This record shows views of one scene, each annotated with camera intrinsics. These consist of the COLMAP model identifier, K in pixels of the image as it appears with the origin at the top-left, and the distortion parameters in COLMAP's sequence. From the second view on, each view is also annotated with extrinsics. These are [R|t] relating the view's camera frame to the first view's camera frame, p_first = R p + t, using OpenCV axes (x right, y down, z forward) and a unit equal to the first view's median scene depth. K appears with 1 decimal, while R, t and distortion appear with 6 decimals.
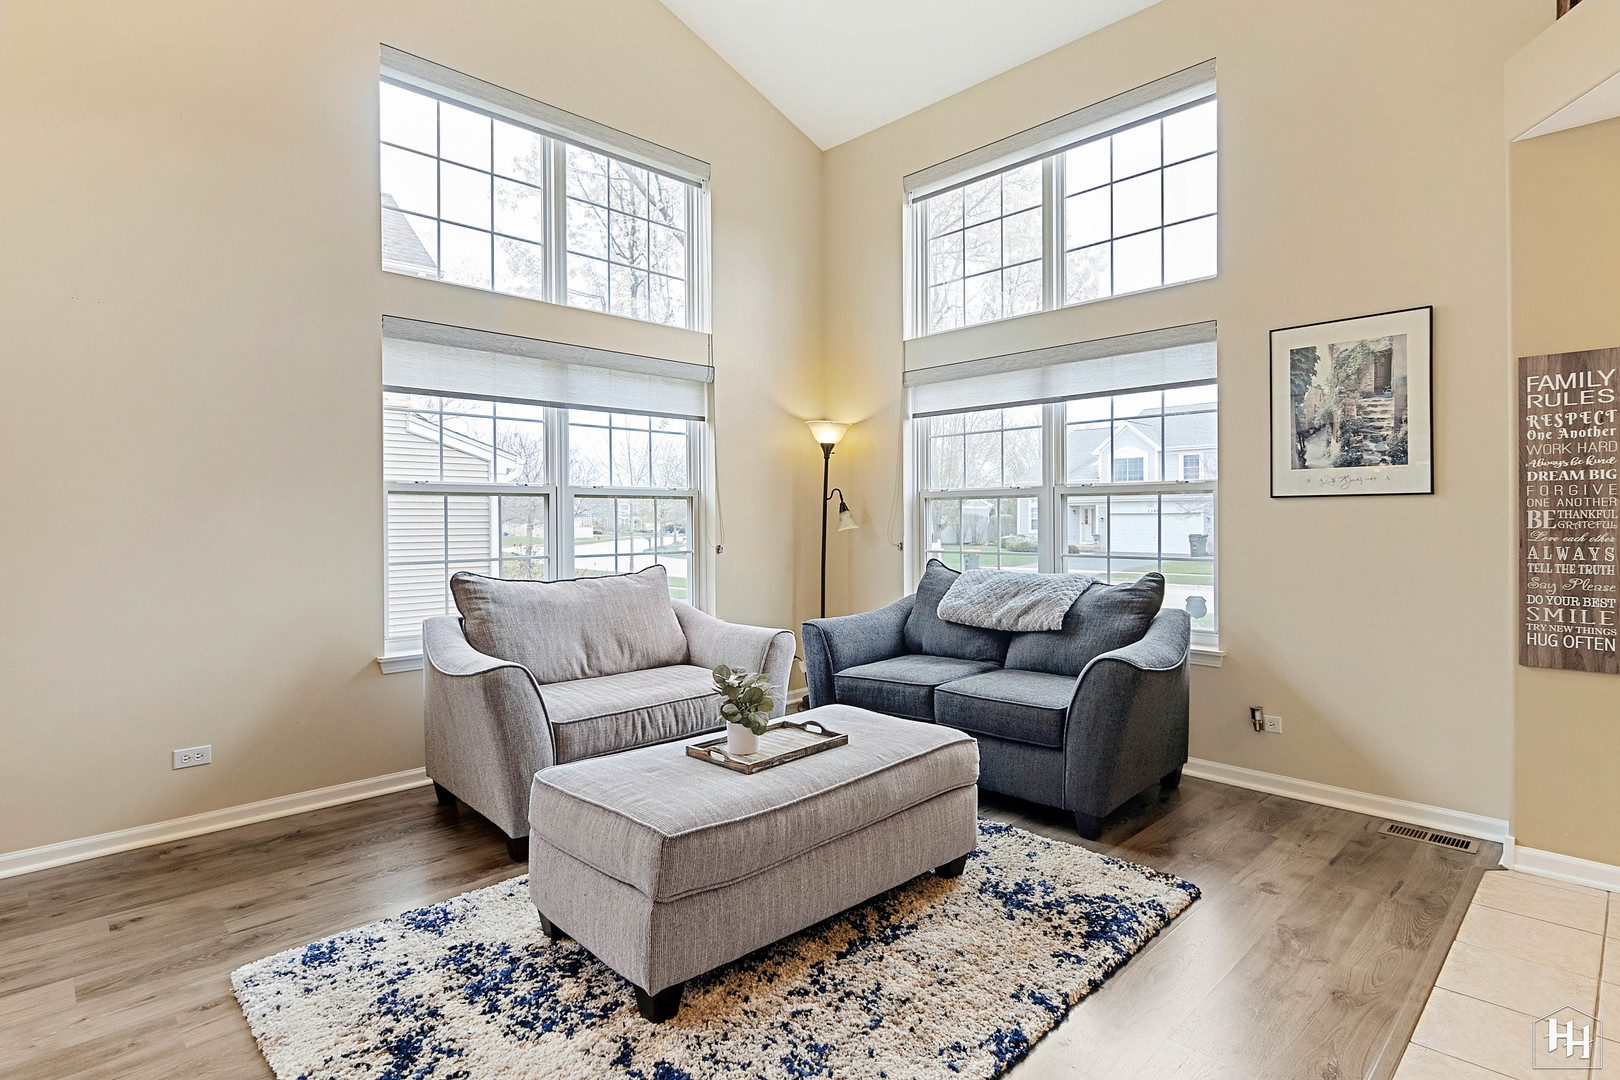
lens RADIAL K [[819.1, 0, 809.1], [0, 819.1, 517.9], [0, 0, 1]] dist [0.001016, -0.006355]
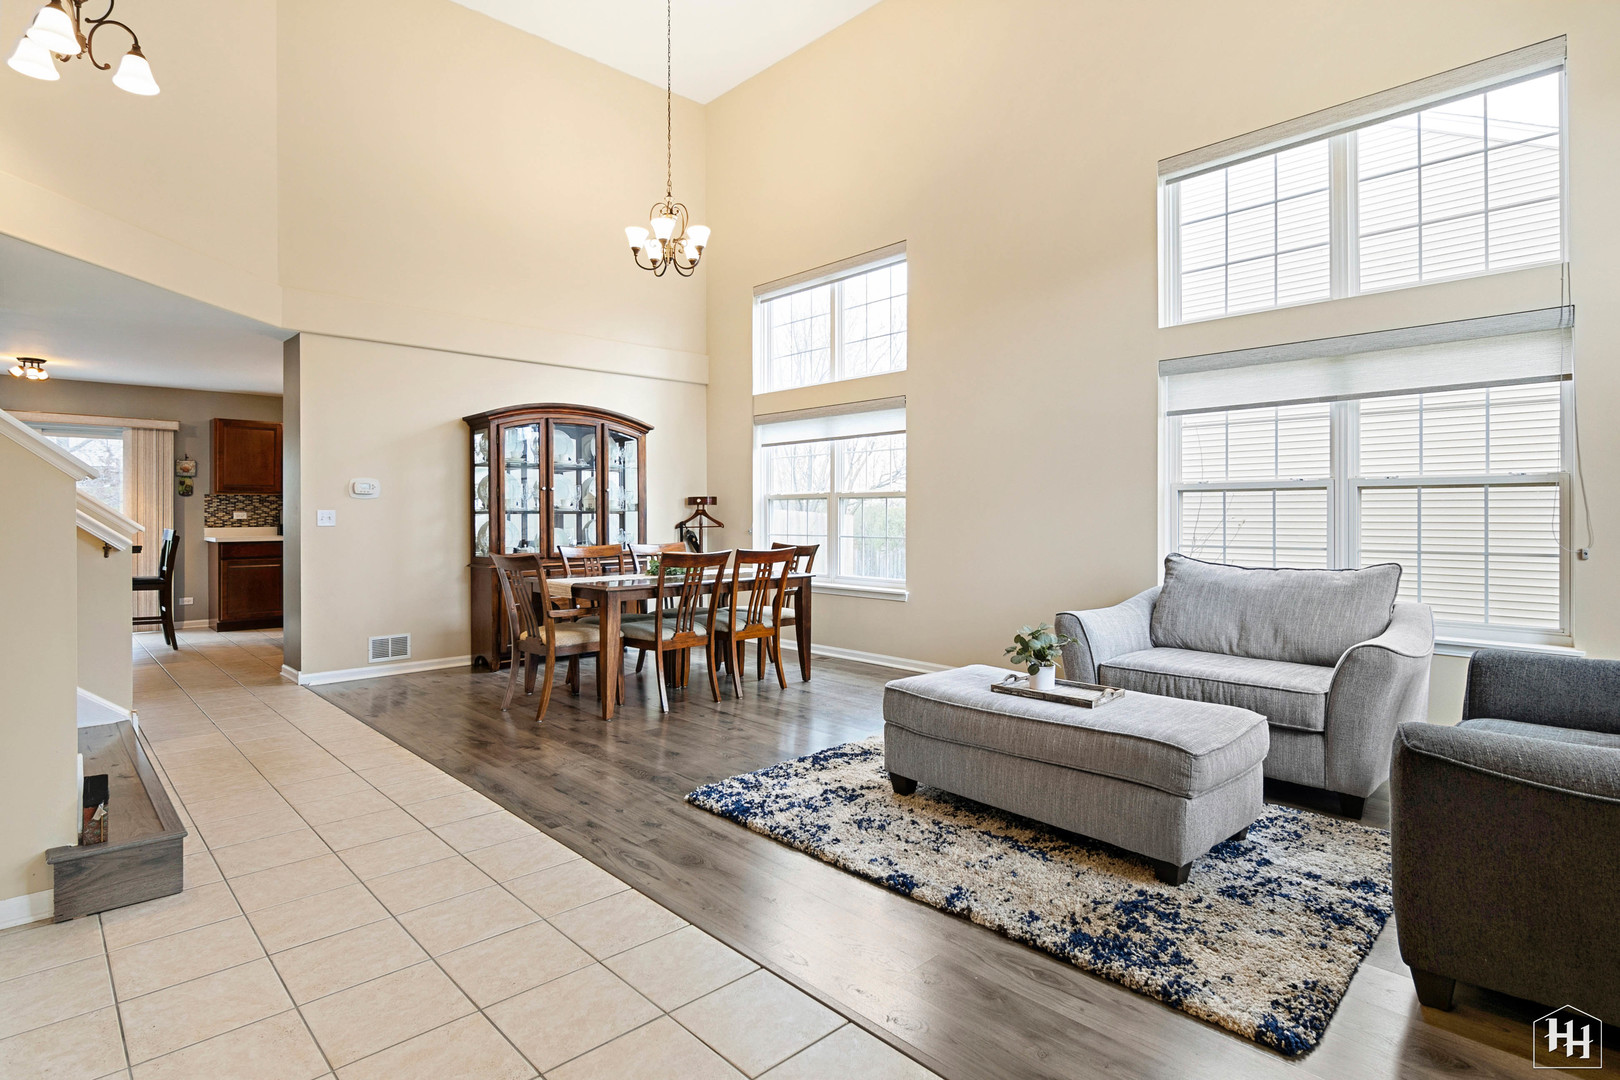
lens RADIAL K [[828.6, 0, 803.0], [0, 828.6, 510.5], [0, 0, 1]] dist [0.000673, -0.000918]
pose [[-0.015749, 0.004266, -0.999867, 1.135321], [0.001942, 0.999989, 0.004236, -0.009558], [0.999874, -0.001875, -0.015757, 0.569081]]
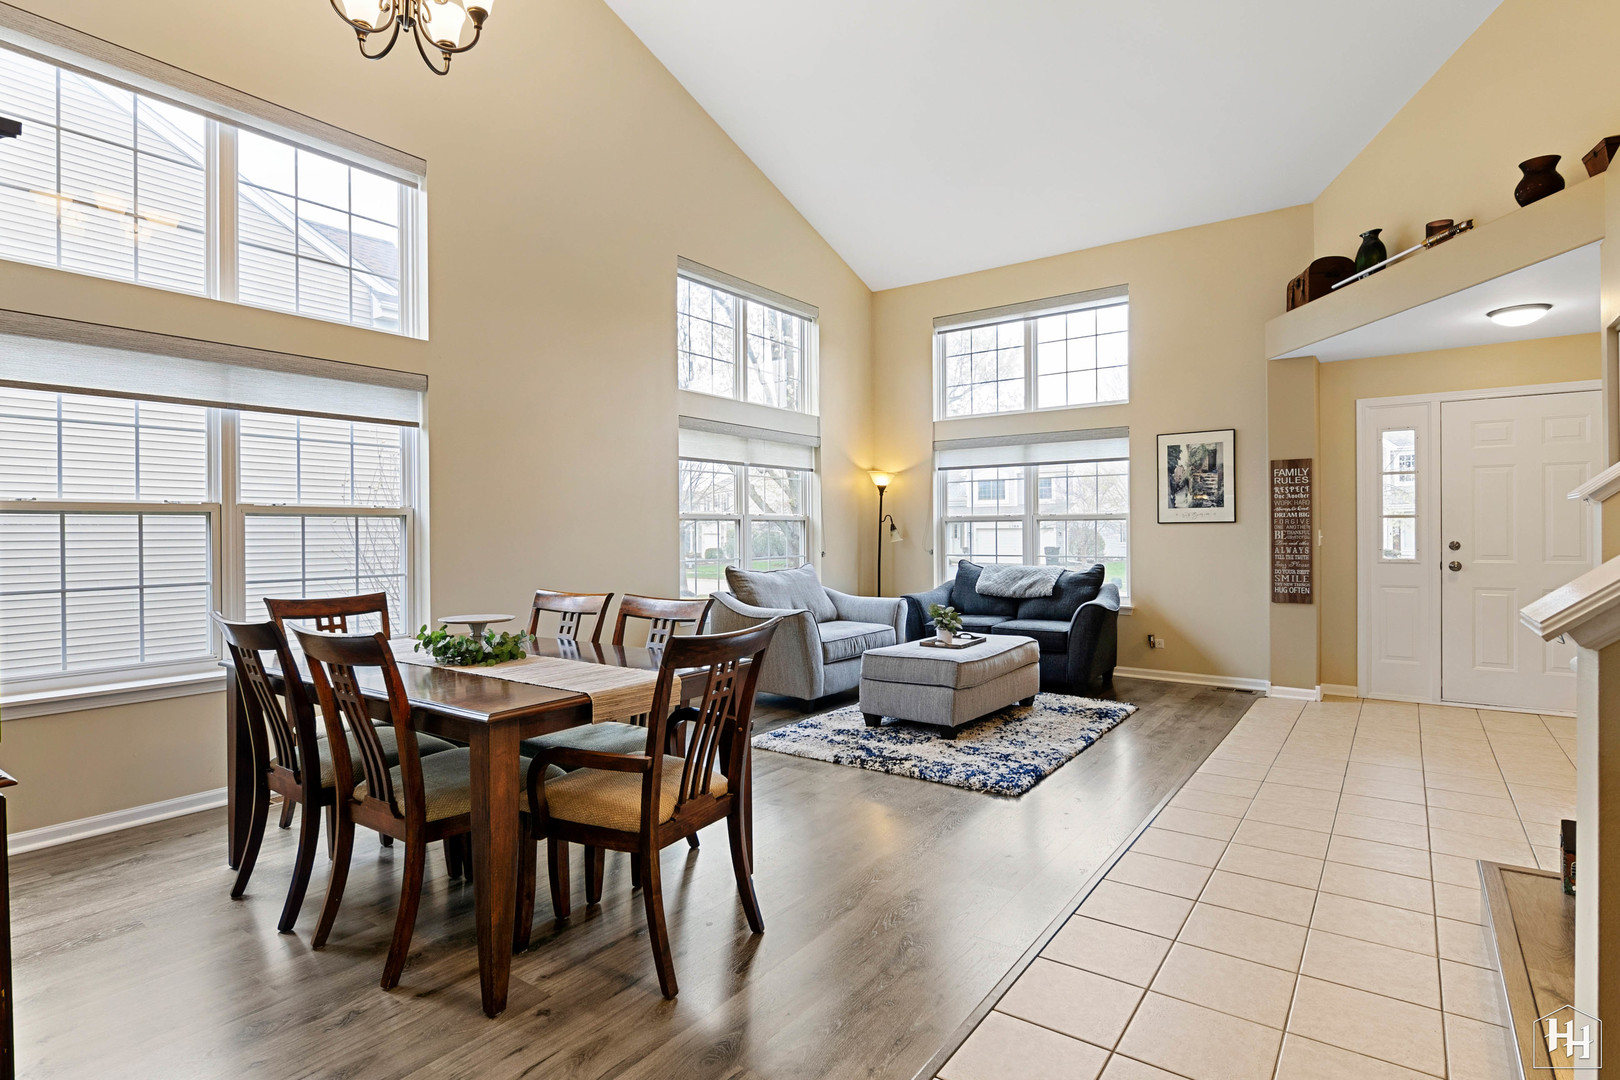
lens RADIAL K [[813.1, 0, 805.2], [0, 813.1, 527.8], [0, 0, 1]] dist [-0.002956, -0.001680]
pose [[0.986741, 0.000249, 0.162302, -0.703290], [0.000695, 0.999983, -0.005762, -0.005172], [-0.162301, 0.005799, 0.986724, -0.928850]]
